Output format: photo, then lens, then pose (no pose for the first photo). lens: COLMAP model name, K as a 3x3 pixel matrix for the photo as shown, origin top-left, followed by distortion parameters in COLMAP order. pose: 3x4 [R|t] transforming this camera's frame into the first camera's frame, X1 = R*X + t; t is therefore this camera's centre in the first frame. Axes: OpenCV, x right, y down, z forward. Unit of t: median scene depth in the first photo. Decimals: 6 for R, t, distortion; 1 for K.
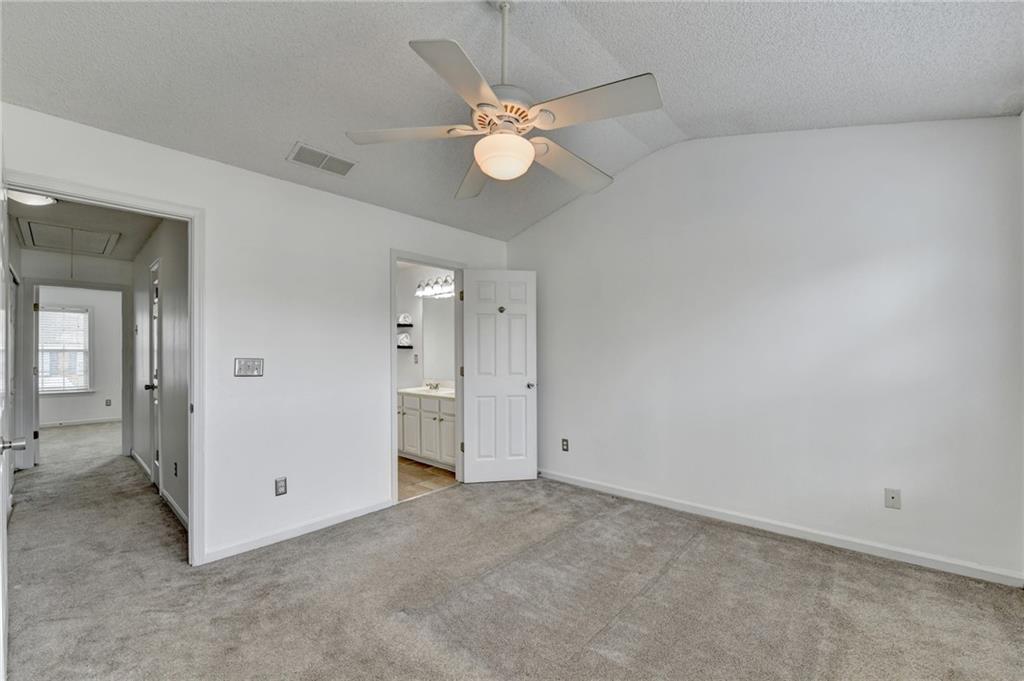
lens RADIAL K [[422.6, 0, 519.7], [0, 422.6, 351.8], [0, 0, 1]] dist [-0.011690, -0.002638]
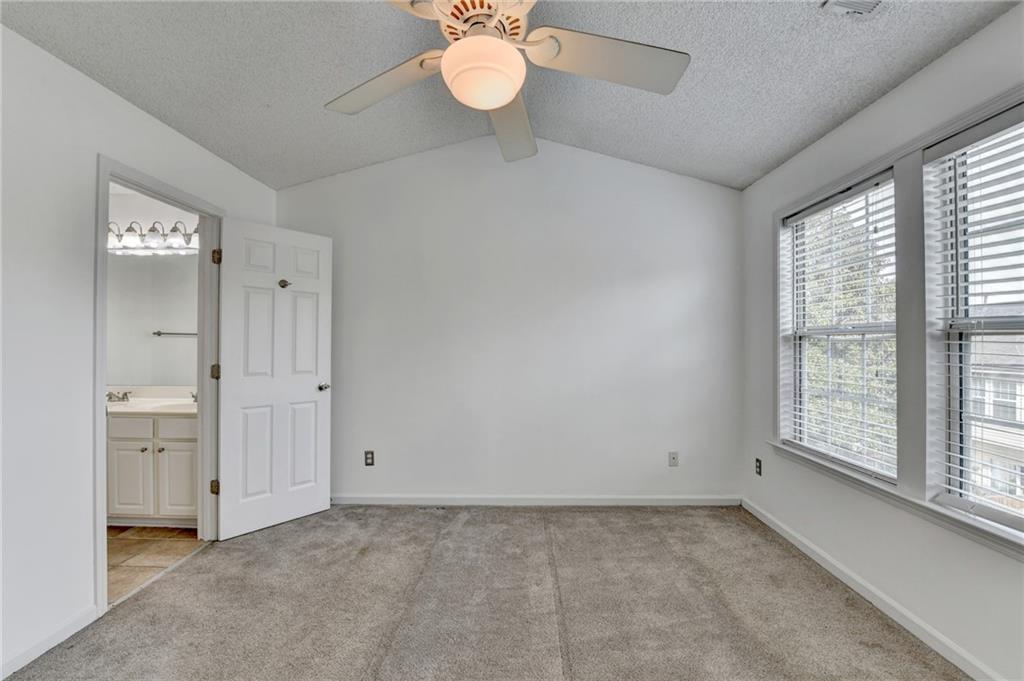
lens RADIAL K [[428.0, 0, 526.8], [0, 428.0, 340.8], [0, 0, 1]] dist [-0.001429, -0.009709]
pose [[0.751277, 0.013863, 0.659842, -0.216720], [-0.010295, 0.999904, -0.009286, -0.000018], [-0.659907, 0.000183, 0.751347, 0.188750]]
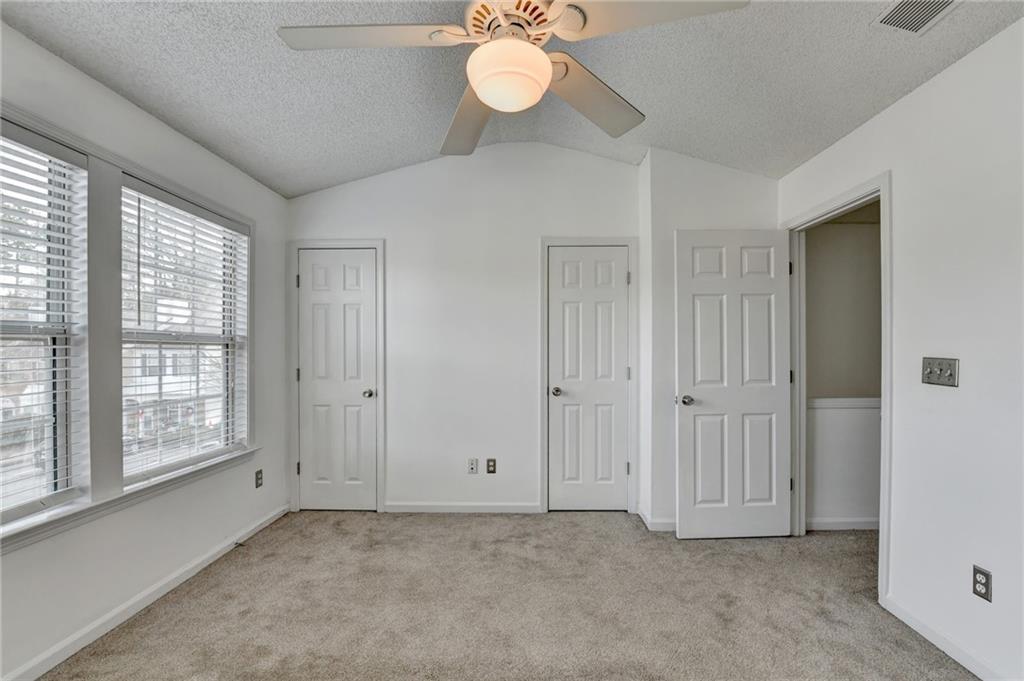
lens RADIAL K [[422.6, 0, 519.7], [0, 422.6, 351.8], [0, 0, 1]] dist [-0.011690, -0.002638]
pose [[-0.765468, 0.008414, -0.643420, 0.195831], [0.006257, 0.999965, 0.005633, -0.000584], [0.643444, 0.000286, -0.765493, 0.740283]]
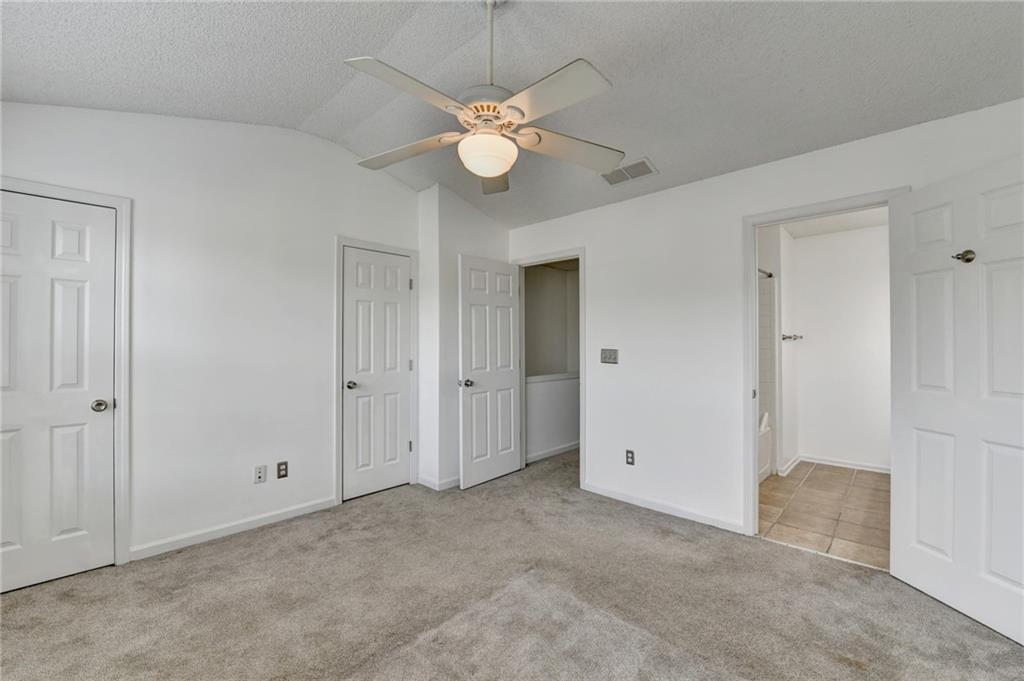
lens RADIAL K [[423.9, 0, 514.6], [0, 423.9, 340.1], [0, 0, 1]] dist [-0.000179, -0.007108]
pose [[-0.046535, -0.005114, -0.998904, 0.468193], [0.003167, 0.999981, -0.005267, -0.004255], [0.998912, -0.003408, -0.046518, 0.527499]]
